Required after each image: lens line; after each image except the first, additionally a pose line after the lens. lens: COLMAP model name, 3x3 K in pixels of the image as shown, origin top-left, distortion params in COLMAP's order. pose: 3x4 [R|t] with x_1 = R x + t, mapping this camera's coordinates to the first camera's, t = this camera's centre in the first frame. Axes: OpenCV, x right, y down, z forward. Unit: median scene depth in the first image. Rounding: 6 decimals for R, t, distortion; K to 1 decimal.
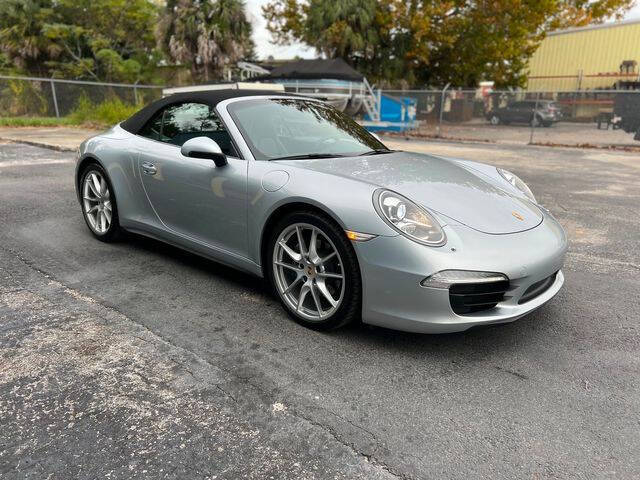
lens RADIAL K [[483.8, 0, 322.0], [0, 483.8, 242.3], [0, 0, 1]] dist [0.047811, -0.052992]
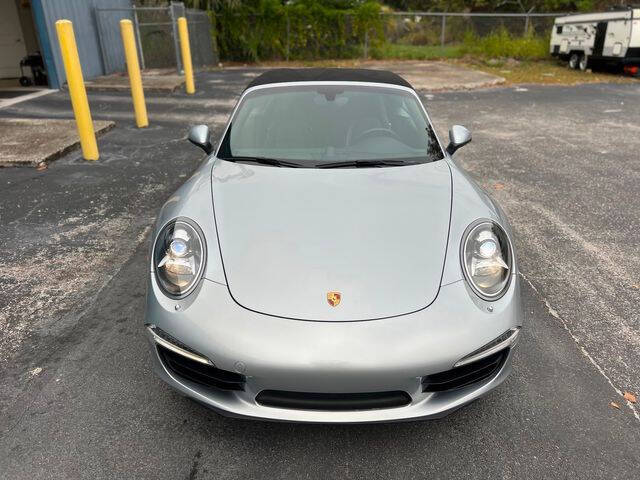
lens RADIAL K [[483.8, 0, 321.8], [0, 483.8, 241.0], [0, 0, 1]] dist [0.047811, -0.052992]
pose [[0.667579, 0.286082, -0.687383, 0.700690], [-0.185936, 0.958039, 0.218147, -0.235880], [0.720948, -0.017821, 0.692760, 0.396963]]
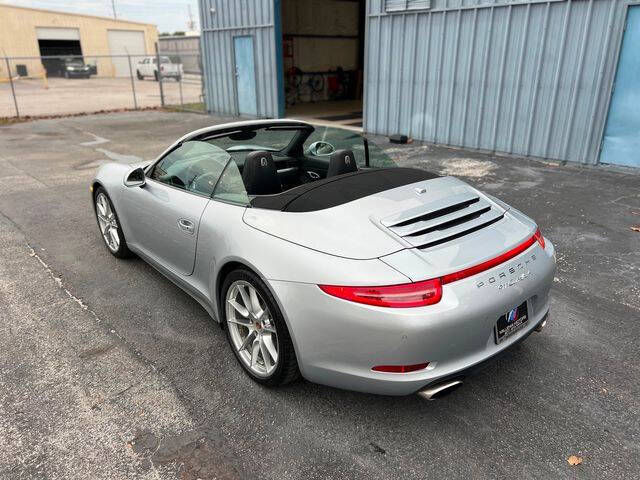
lens RADIAL K [[483.8, 0, 329.4], [0, 483.8, 240.3], [0, 0, 1]] dist [0.047811, -0.052992]
pose [[-0.992384, -0.060413, 0.107354, -0.418631], [0.015457, 0.803529, 0.595064, -0.800249], [-0.122212, 0.592191, -0.796476, 2.197169]]
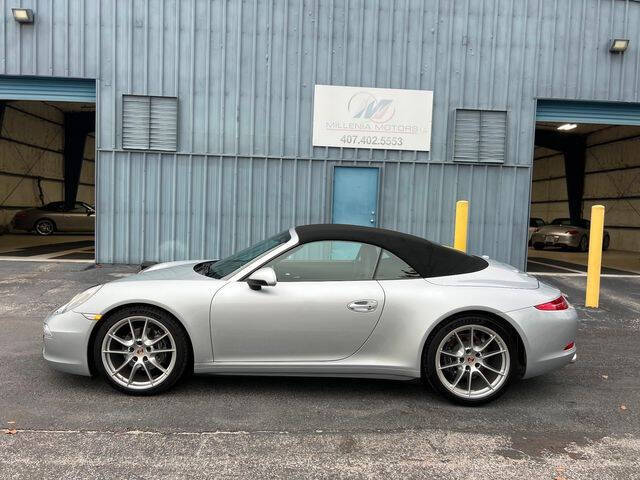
lens RADIAL K [[483.8, 0, 320.0], [0, 483.8, 242.1], [0, 0, 1]] dist [0.047811, -0.052992]
pose [[-0.731062, -0.002997, -0.682304, 0.778540], [-0.232557, 0.941208, 0.245041, -0.640322], [0.641456, 0.337815, -0.688778, 2.094420]]
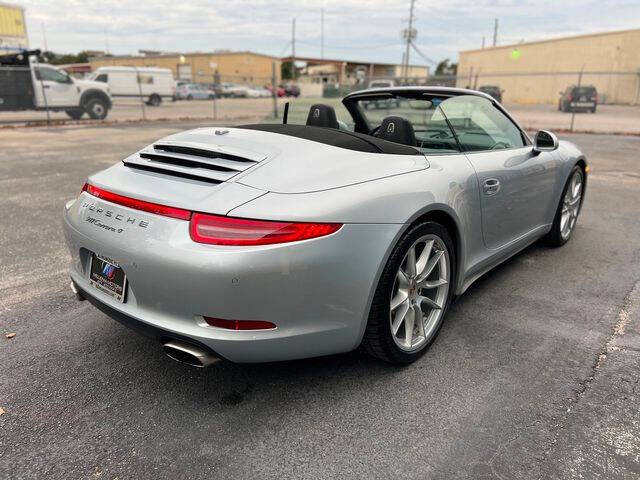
lens RADIAL K [[483.8, 0, 319.6], [0, 483.8, 243.5], [0, 0, 1]] dist [0.047811, -0.052992]
pose [[-0.013650, -0.323390, 0.946167, -1.194557], [0.266626, 0.910817, 0.315154, -0.414772], [-0.963703, 0.256575, 0.073791, 1.329519]]
